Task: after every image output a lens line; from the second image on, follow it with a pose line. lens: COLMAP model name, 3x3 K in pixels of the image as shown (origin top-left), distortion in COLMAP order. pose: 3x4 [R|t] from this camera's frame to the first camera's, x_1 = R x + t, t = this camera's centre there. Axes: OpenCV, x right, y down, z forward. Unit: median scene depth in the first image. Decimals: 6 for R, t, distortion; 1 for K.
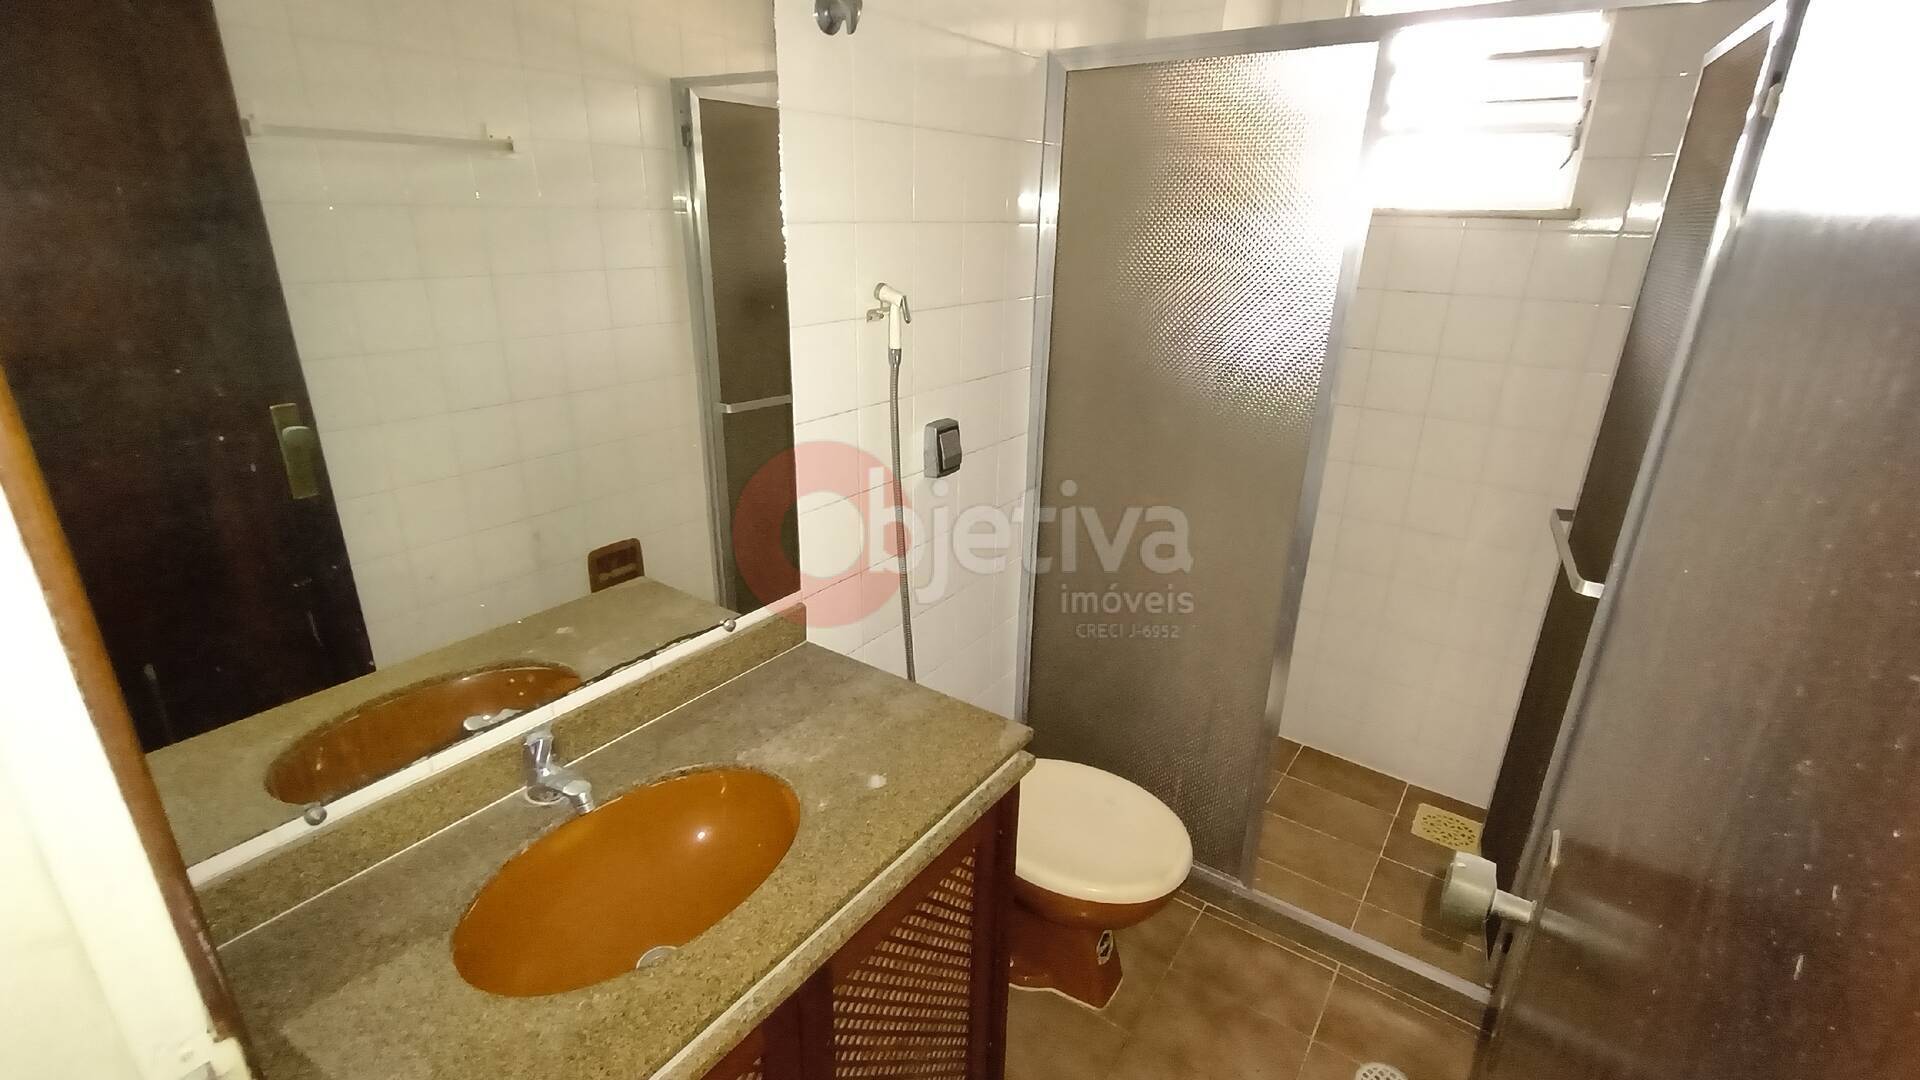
lens RADIAL K [[864.4, 0, 968.9], [0, 864.4, 534.3], [0, 0, 1]] dist [-0.003820, 0.000908]
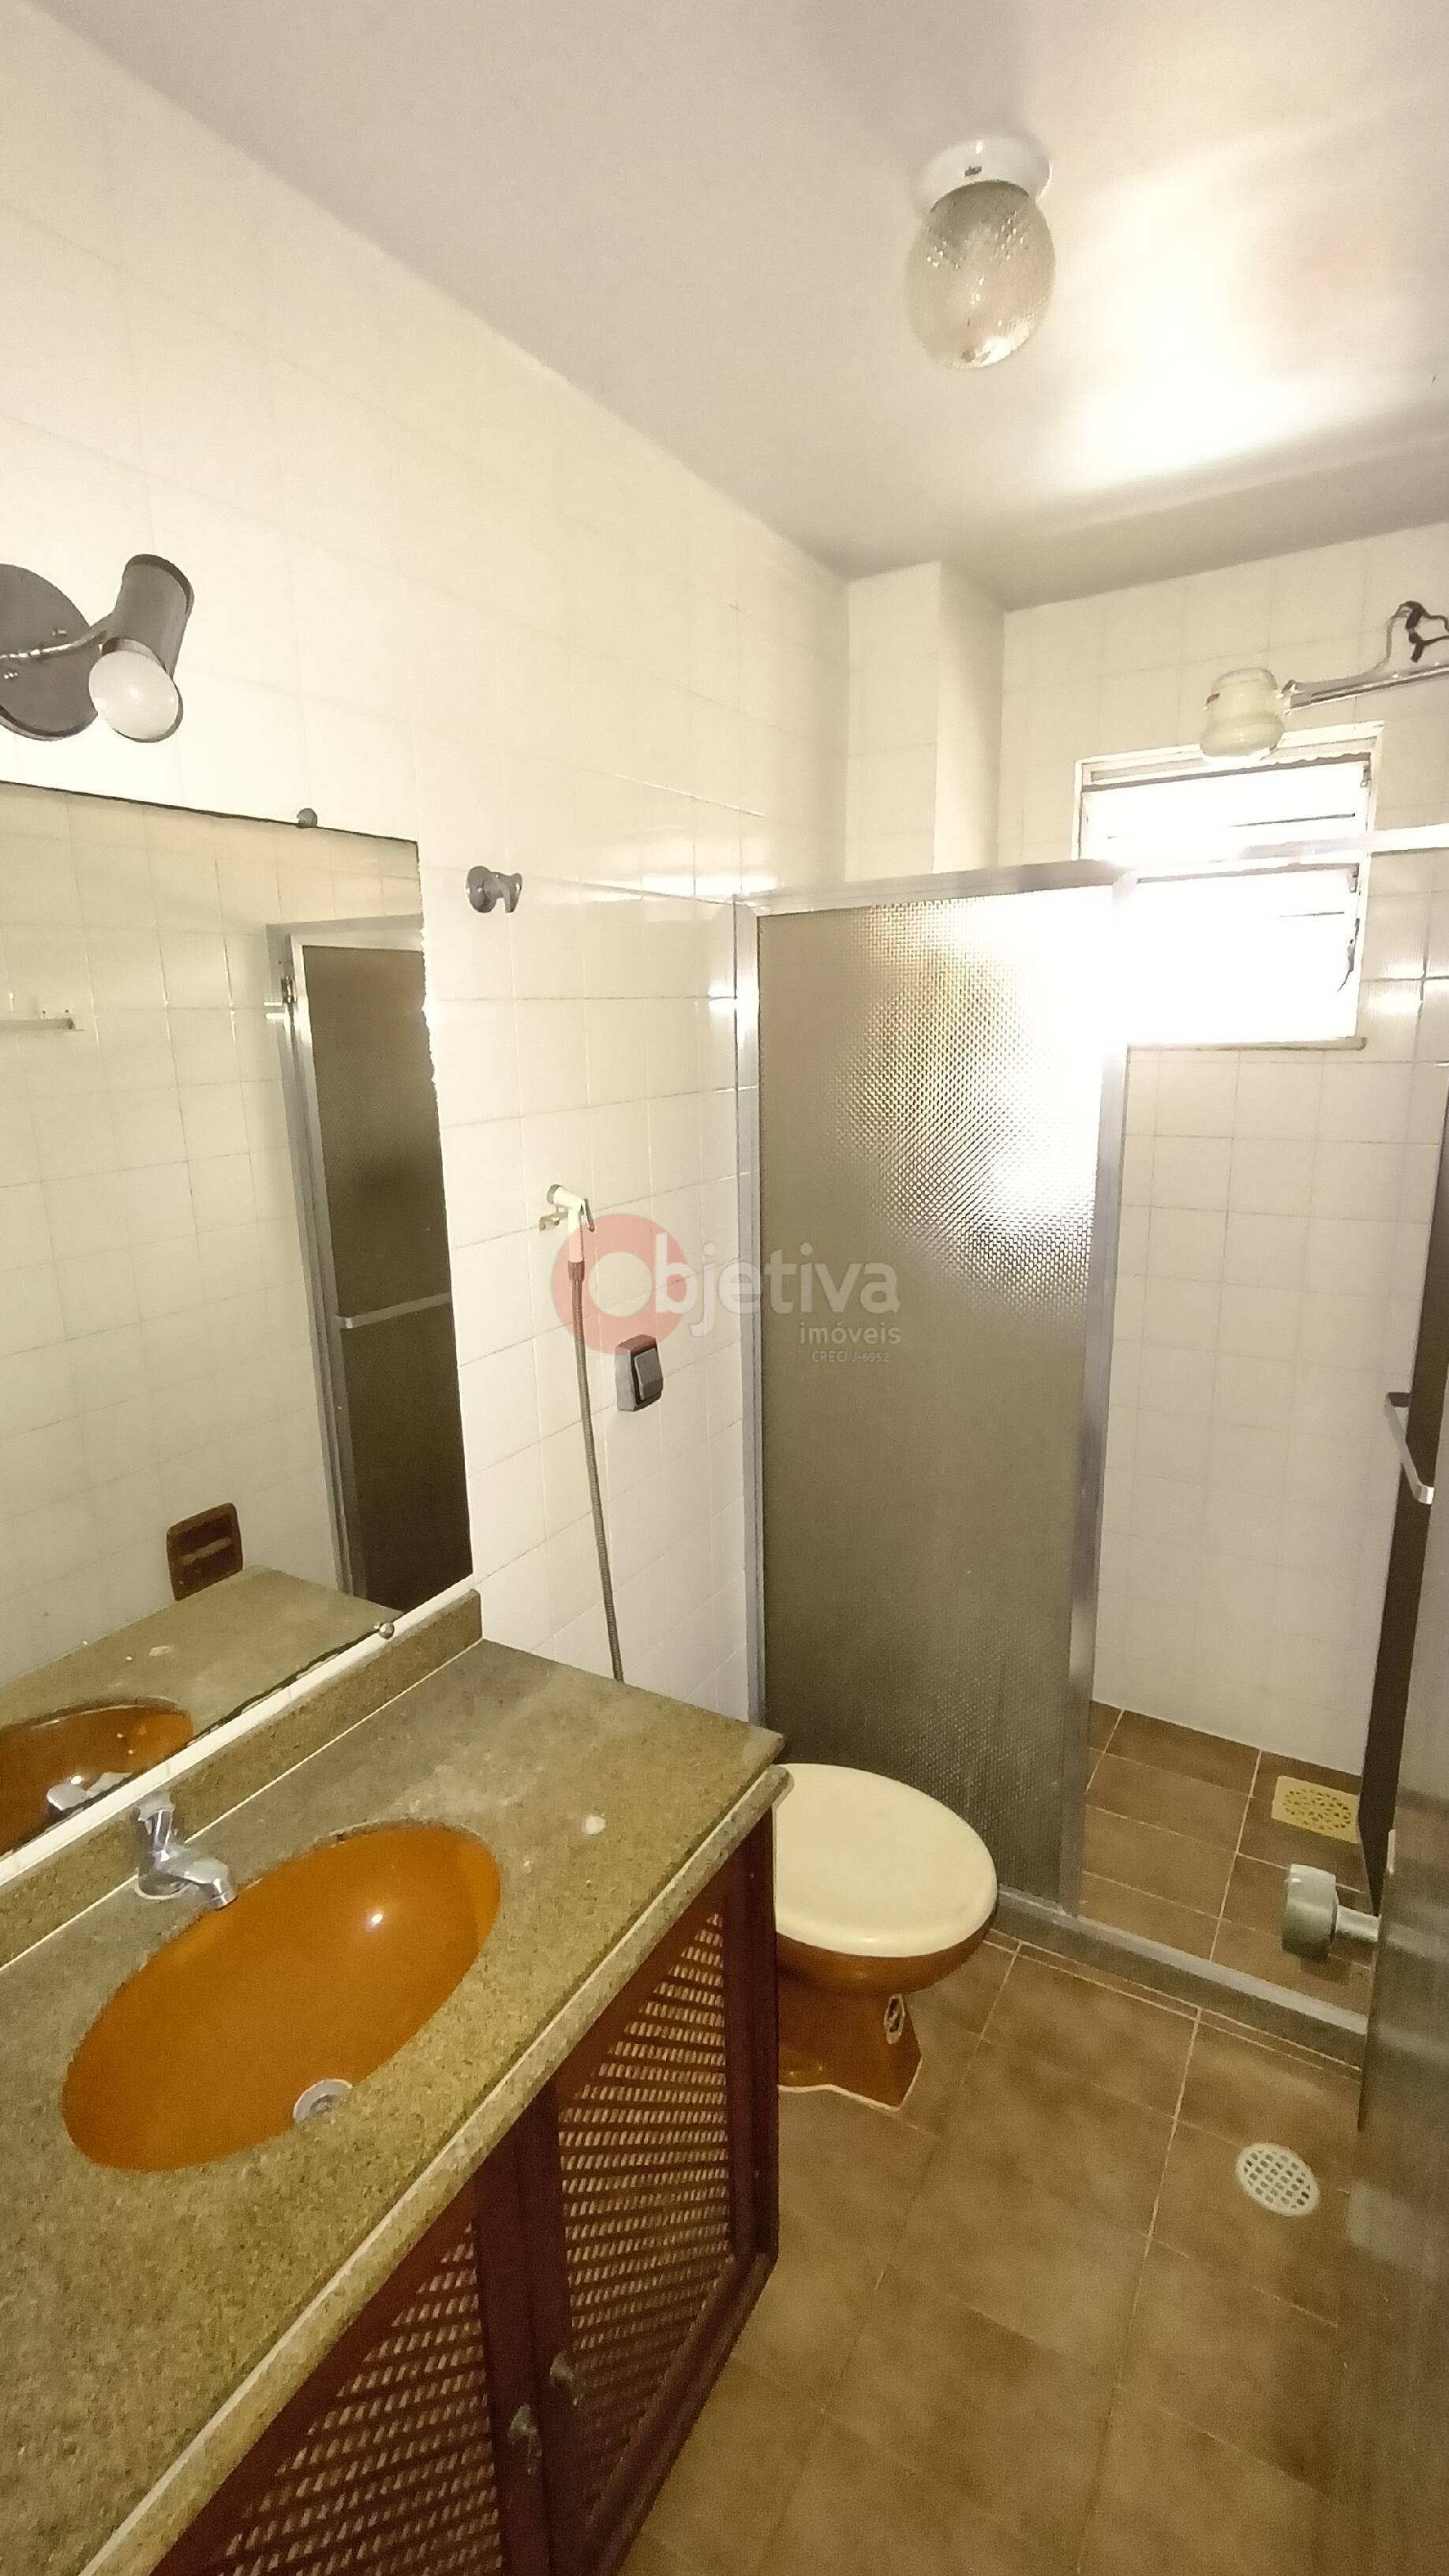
lens RADIAL K [[1159.8, 0, 724.5], [0, 1159.8, 1288.0], [0, 0, 1]] dist [-0.003820, 0.000908]
pose [[0.995726, -0.063522, 0.067041, -0.022065], [0.071486, 0.989704, -0.124001, -0.046696], [-0.058474, 0.128264, 0.990015, -0.090080]]
